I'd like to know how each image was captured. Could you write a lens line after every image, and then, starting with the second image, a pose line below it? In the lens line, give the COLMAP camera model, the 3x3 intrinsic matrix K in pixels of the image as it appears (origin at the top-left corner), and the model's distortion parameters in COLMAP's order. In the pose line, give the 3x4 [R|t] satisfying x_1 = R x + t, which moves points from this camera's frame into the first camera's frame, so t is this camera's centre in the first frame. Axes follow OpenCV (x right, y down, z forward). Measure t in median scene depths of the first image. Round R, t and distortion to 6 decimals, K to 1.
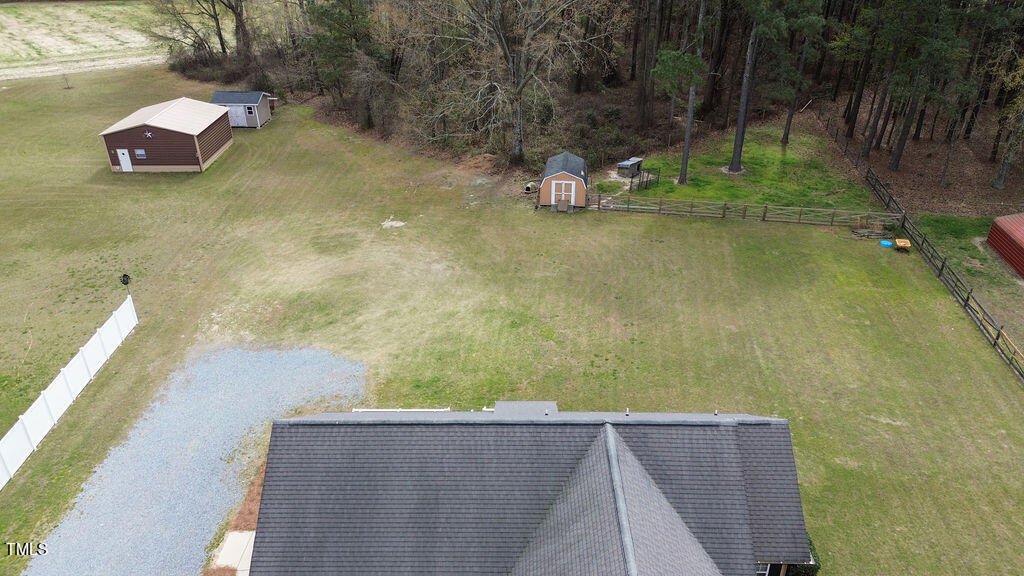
lens RADIAL K [[717.3, 0, 513.2], [0, 717.3, 290.4], [0, 0, 1]] dist [0.105042, -0.120059]
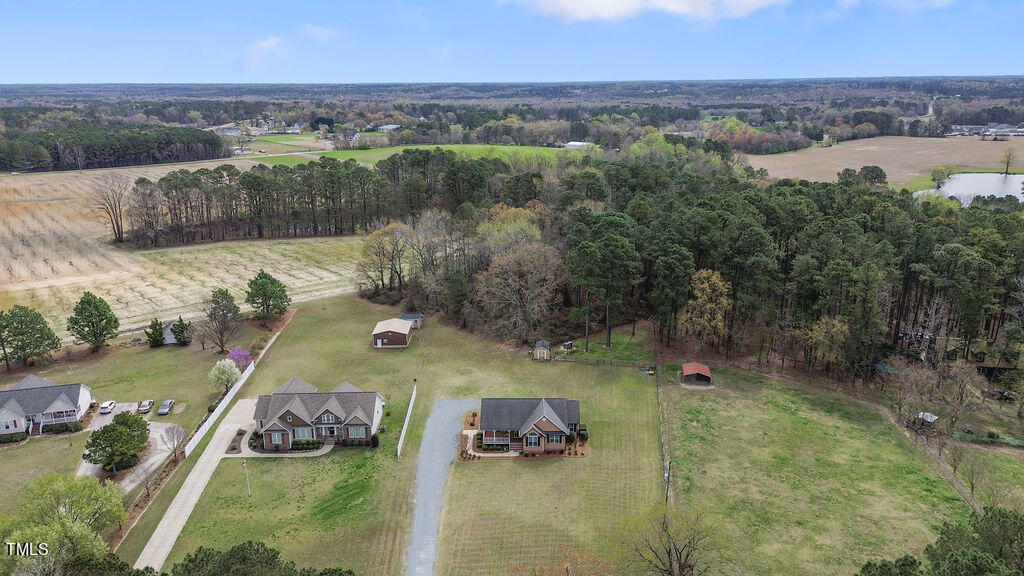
lens RADIAL K [[717.3, 0, 513.2], [0, 717.3, 290.4], [0, 0, 1]] dist [0.105042, -0.120059]
pose [[0.999981, -0.000763, -0.006190, -0.022894], [-0.000594, 0.976321, -0.216326, 0.209837], [0.006209, 0.216326, 0.976301, -1.666054]]
